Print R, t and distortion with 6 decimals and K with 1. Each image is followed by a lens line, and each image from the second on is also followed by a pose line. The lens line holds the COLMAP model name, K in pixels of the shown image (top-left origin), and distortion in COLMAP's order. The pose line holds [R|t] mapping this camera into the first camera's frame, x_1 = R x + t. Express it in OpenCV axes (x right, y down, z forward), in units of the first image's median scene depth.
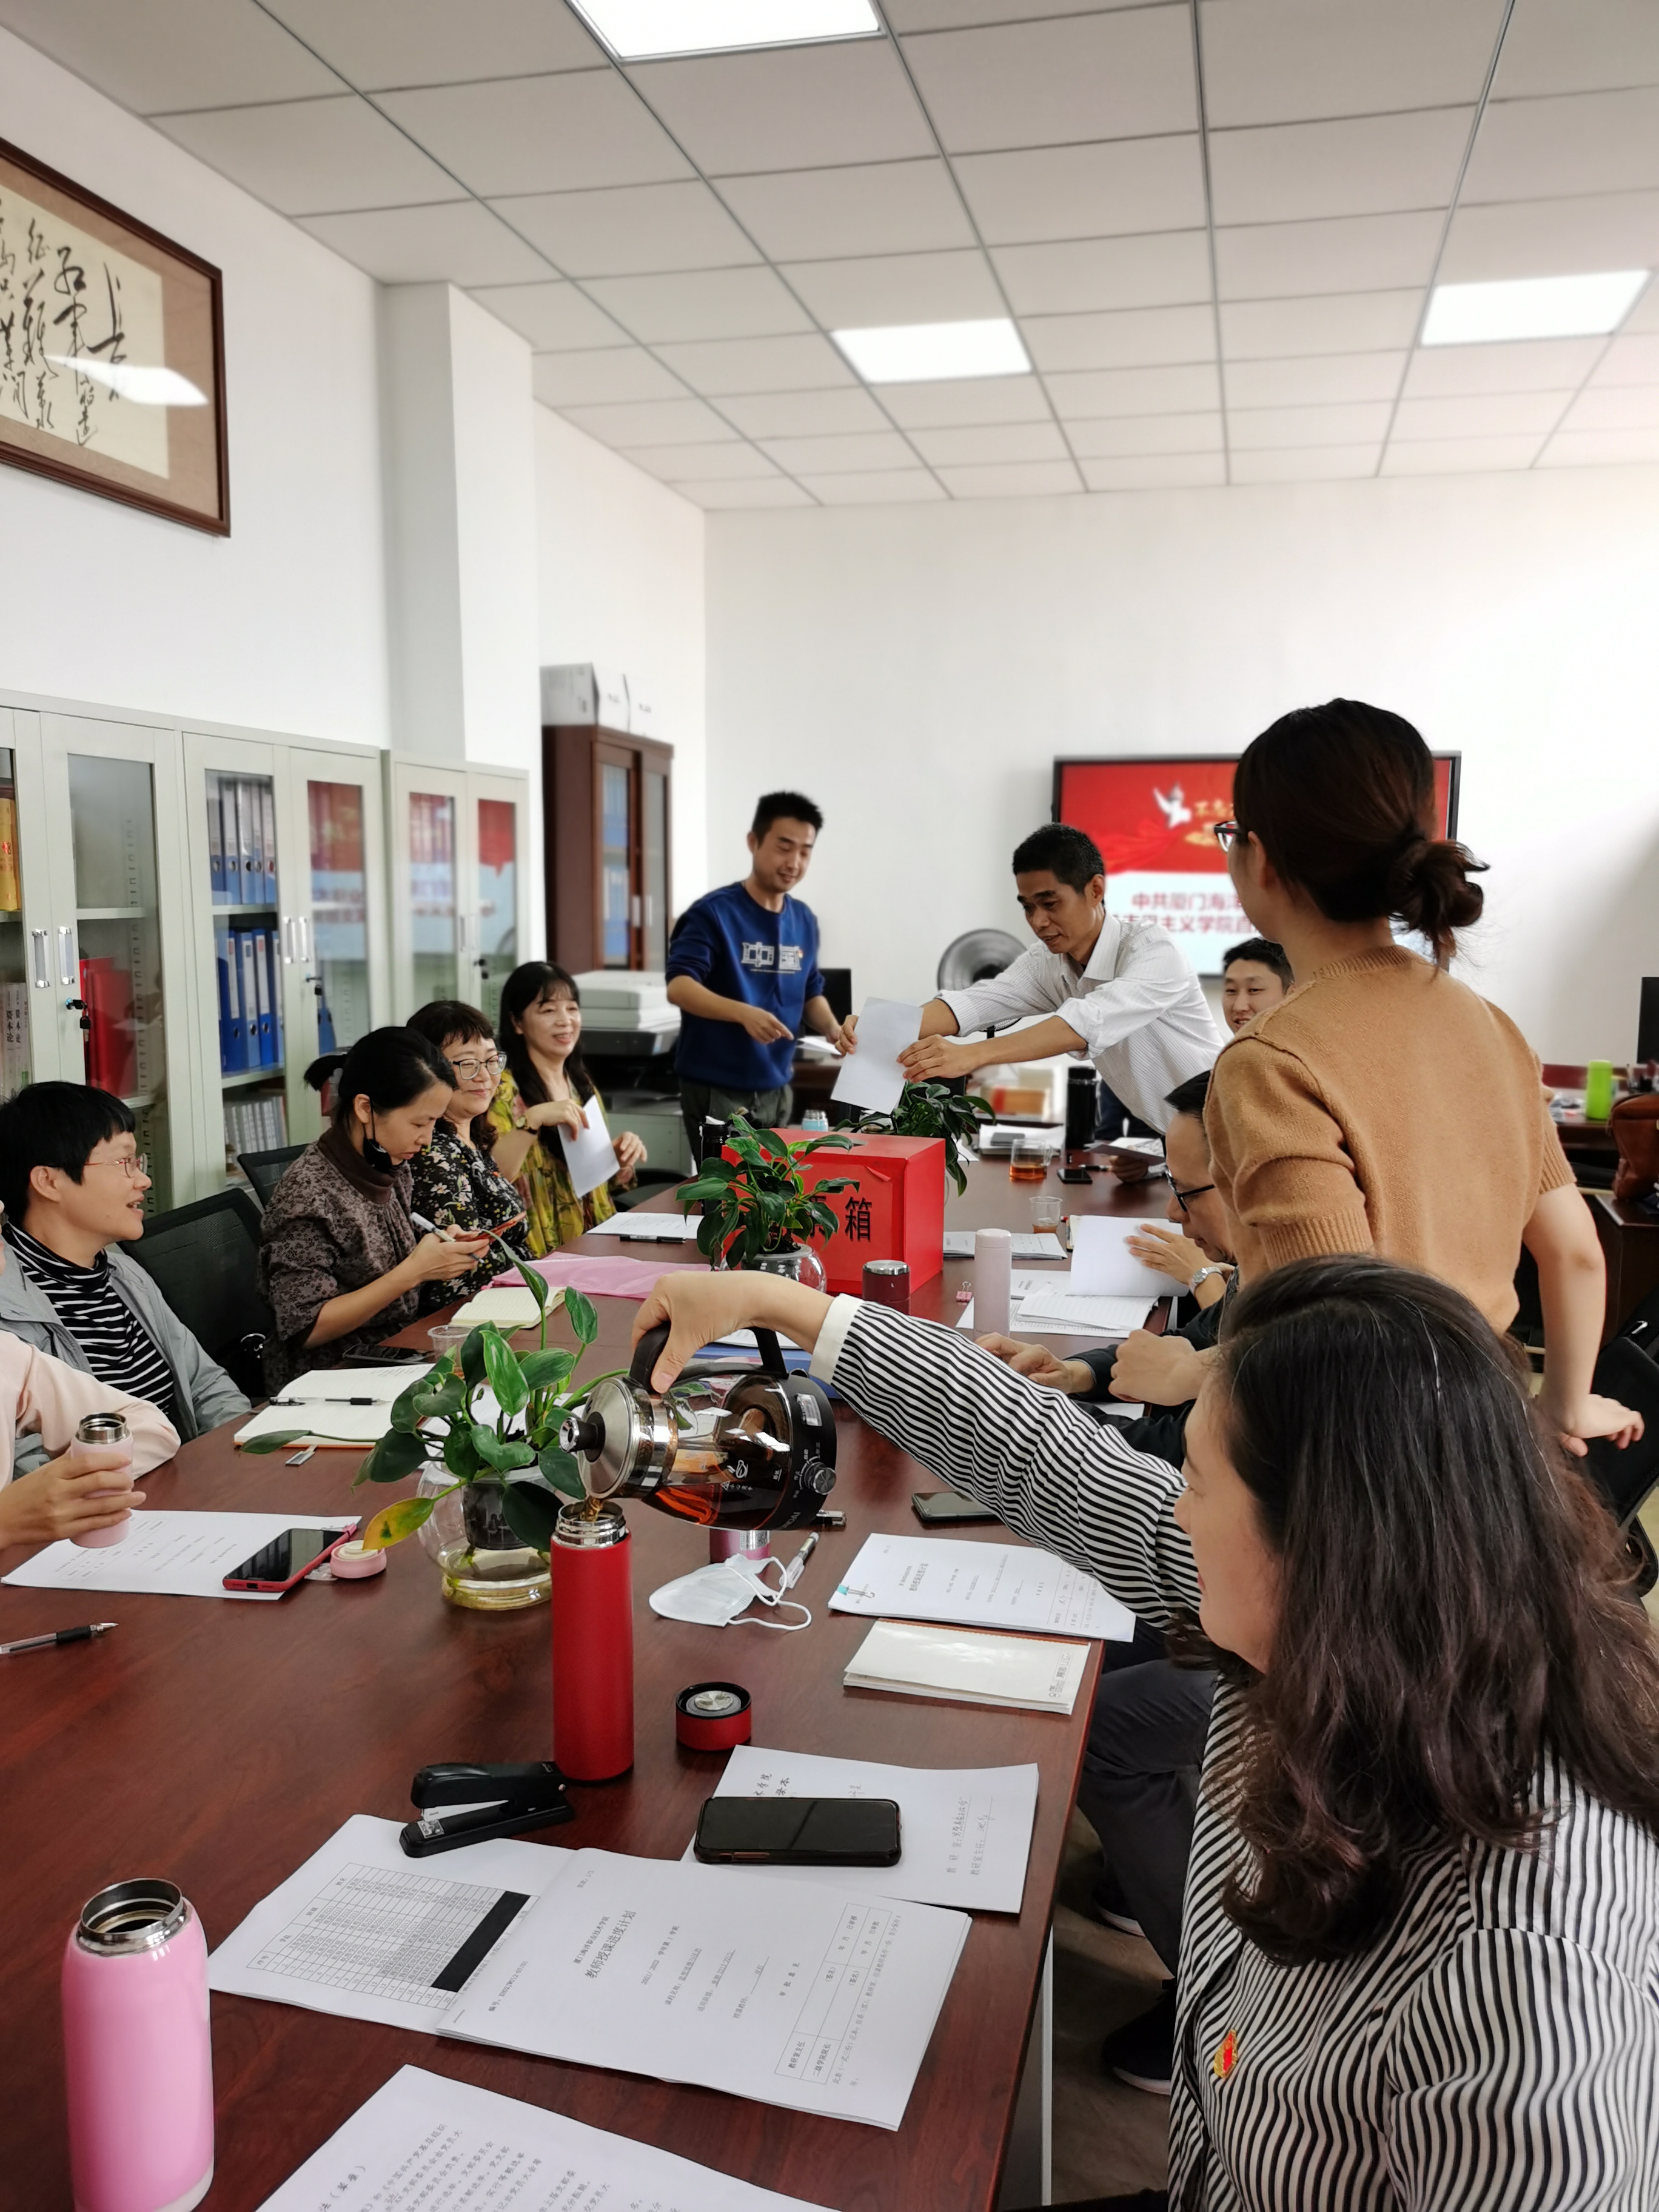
lens RADIAL K [[1732.0, 0, 828.6], [0, 1732.0, 1117.7], [0, 0, 1]] dist [0.002957, 0.005891]
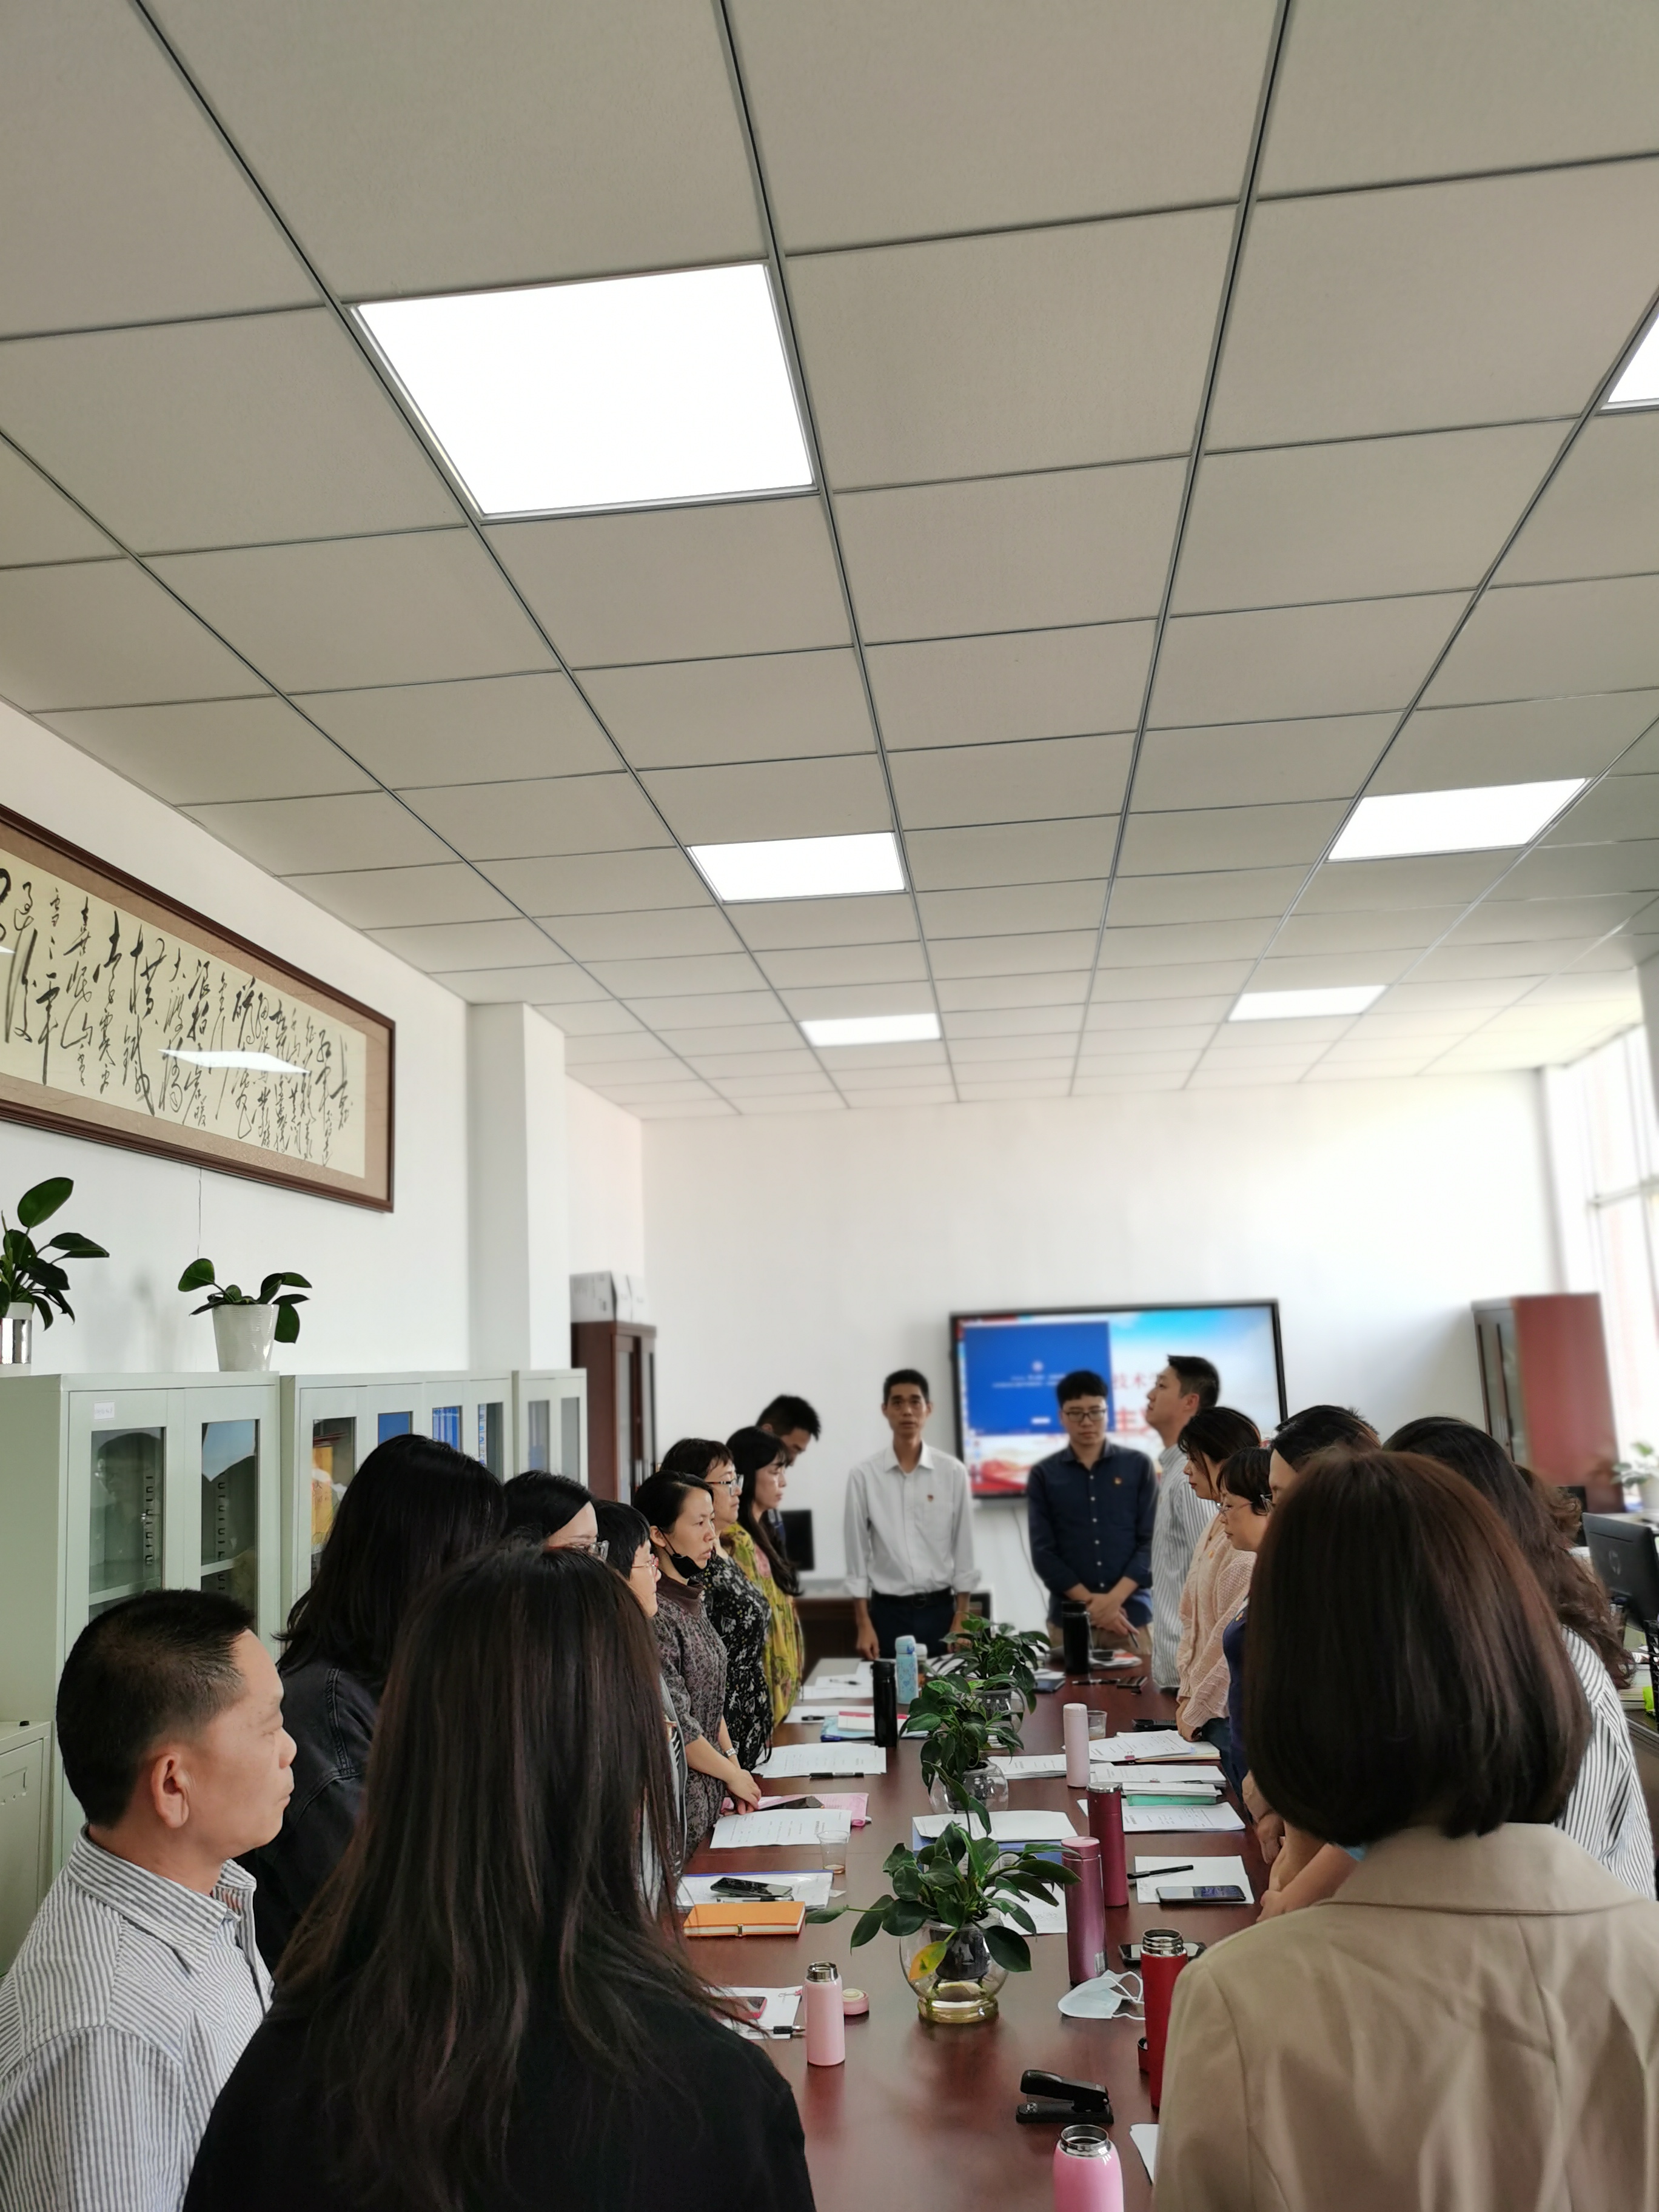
lens RADIAL K [[1732.0, 0, 826.4], [0, 1732.0, 1104.1], [0, 0, 1]] dist [0.002957, 0.005891]
pose [[0.988993, -0.026866, 0.145503, -0.167885], [0.066744, 0.958649, -0.276653, -0.027019], [-0.132054, 0.283319, 0.949891, -0.230273]]
